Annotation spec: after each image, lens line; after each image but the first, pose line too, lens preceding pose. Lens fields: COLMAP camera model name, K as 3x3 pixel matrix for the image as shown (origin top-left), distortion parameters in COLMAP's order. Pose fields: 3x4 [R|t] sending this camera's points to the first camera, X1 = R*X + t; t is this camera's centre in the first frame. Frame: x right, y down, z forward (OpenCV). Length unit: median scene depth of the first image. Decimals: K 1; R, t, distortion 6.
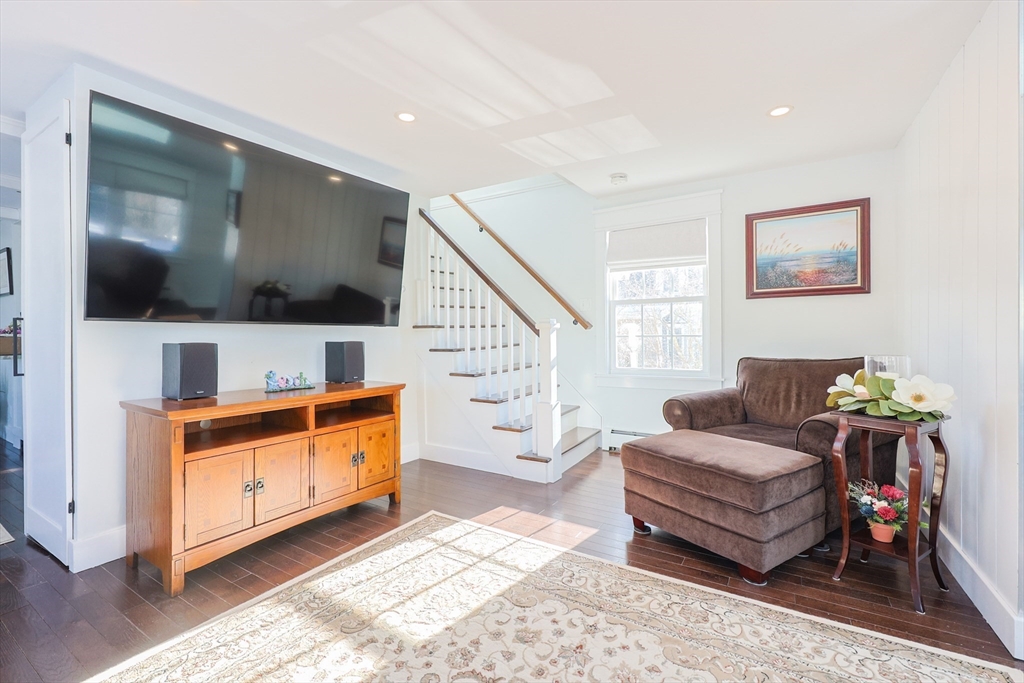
lens RADIAL K [[443.8, 0, 512.2], [0, 443.8, 337.5], [0, 0, 1]] dist [-0.001748, 0.001079]
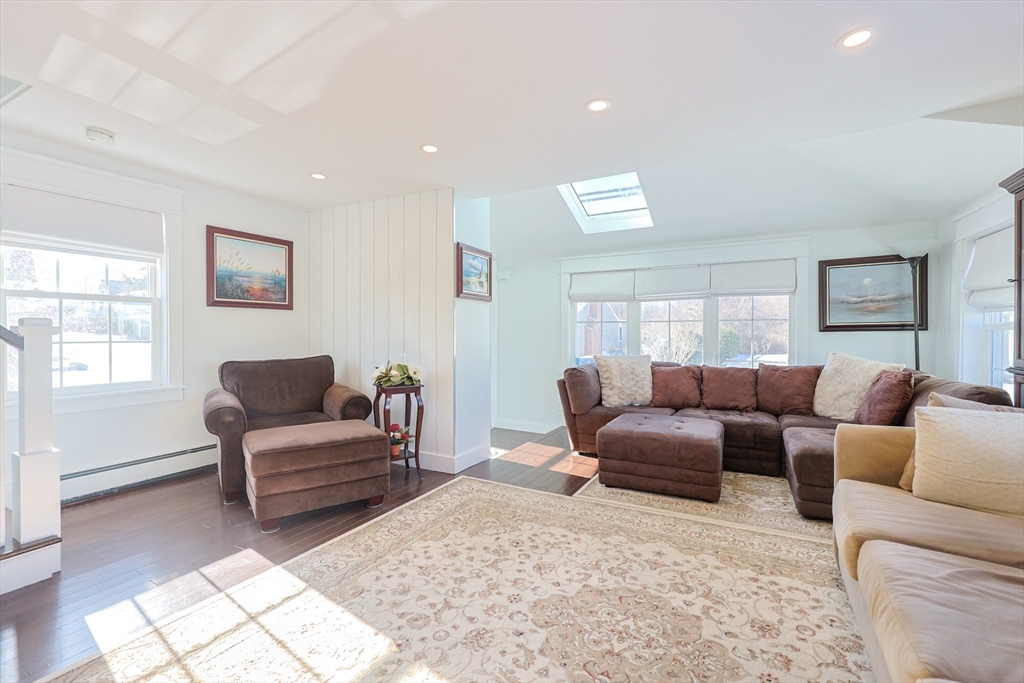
lens RADIAL K [[443.8, 0, 508.4], [0, 443.8, 337.7], [0, 0, 1]] dist [-0.001748, 0.001079]
pose [[-0.049198, -0.004505, 0.998779, -0.618924], [0.002600, 0.999986, 0.004638, -0.017445], [-0.998786, 0.002825, -0.049186, 0.388551]]
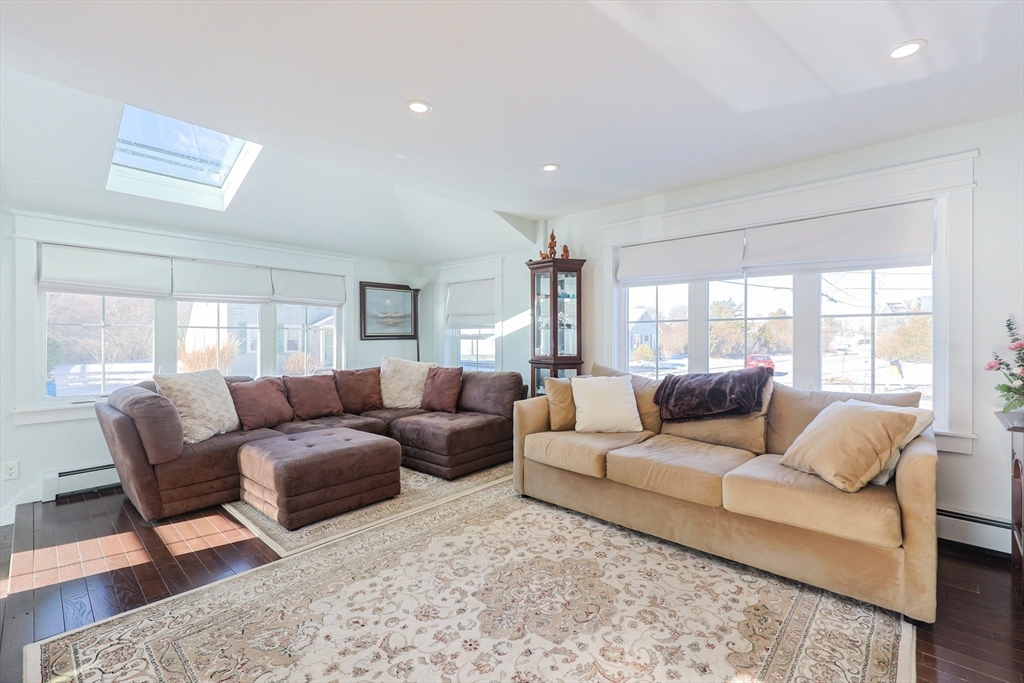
lens RADIAL K [[443.8, 0, 513.6], [0, 443.8, 341.0], [0, 0, 1]] dist [-0.001748, 0.001079]
pose [[-0.983817, 0.004201, 0.179127, -0.163309], [0.005353, 0.999968, 0.005949, -0.030699], [-0.179097, 0.006811, -0.983808, 0.870947]]
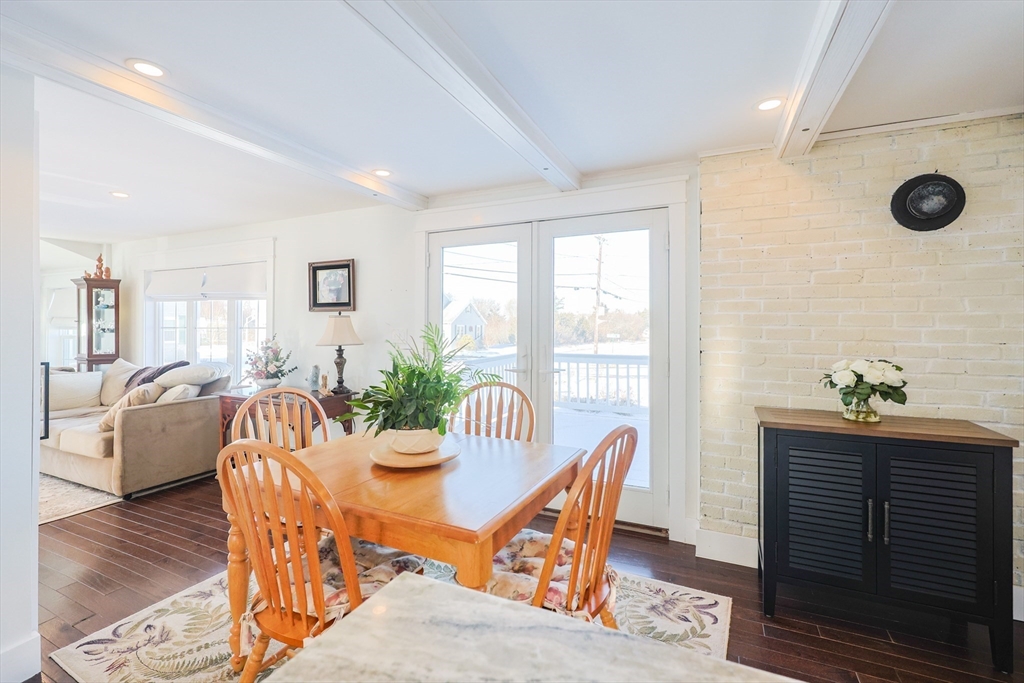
lens RADIAL K [[443.8, 0, 510.6], [0, 443.8, 327.1], [0, 0, 1]] dist [-0.001748, 0.001079]
pose [[-0.992094, 0.003117, -0.125462, -1.354472], [0.003039, 0.999995, 0.000818, -0.073283], [0.125464, 0.000430, -0.992098, 1.395601]]
